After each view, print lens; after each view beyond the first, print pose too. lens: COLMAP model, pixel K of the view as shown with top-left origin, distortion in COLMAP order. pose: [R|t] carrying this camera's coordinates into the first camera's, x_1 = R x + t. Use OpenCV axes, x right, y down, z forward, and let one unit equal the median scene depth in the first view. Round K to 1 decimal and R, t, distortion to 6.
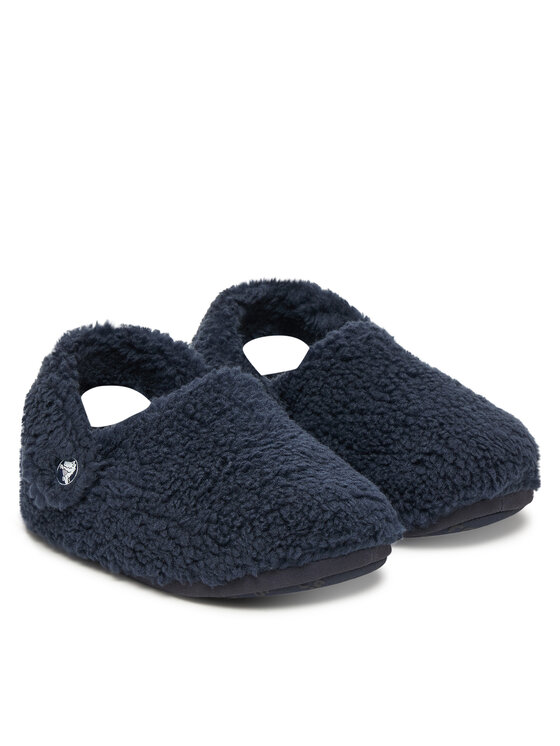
lens RADIAL K [[1654.0, 0, 280.0], [0, 1654.0, 373.0], [0, 0, 1]] dist [-0.040416, -0.001620]
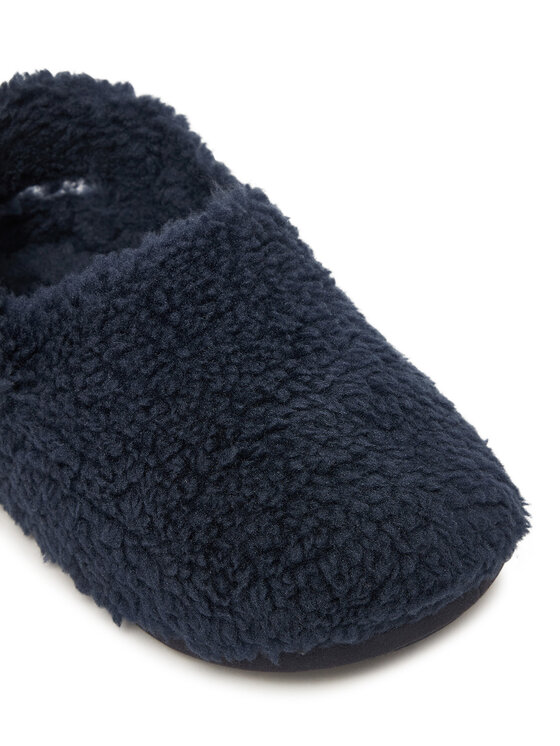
lens RADIAL K [[1280.7, 0, 280.0], [0, 1280.7, 373.0], [0, 0, 1]] dist [-0.418478, -0.083153]
pose [[0.999827, 0.018421, -0.002502, -0.012881], [-0.014935, 0.876073, 0.481948, -0.172017], [0.011070, -0.481827, 0.876196, 0.636252]]
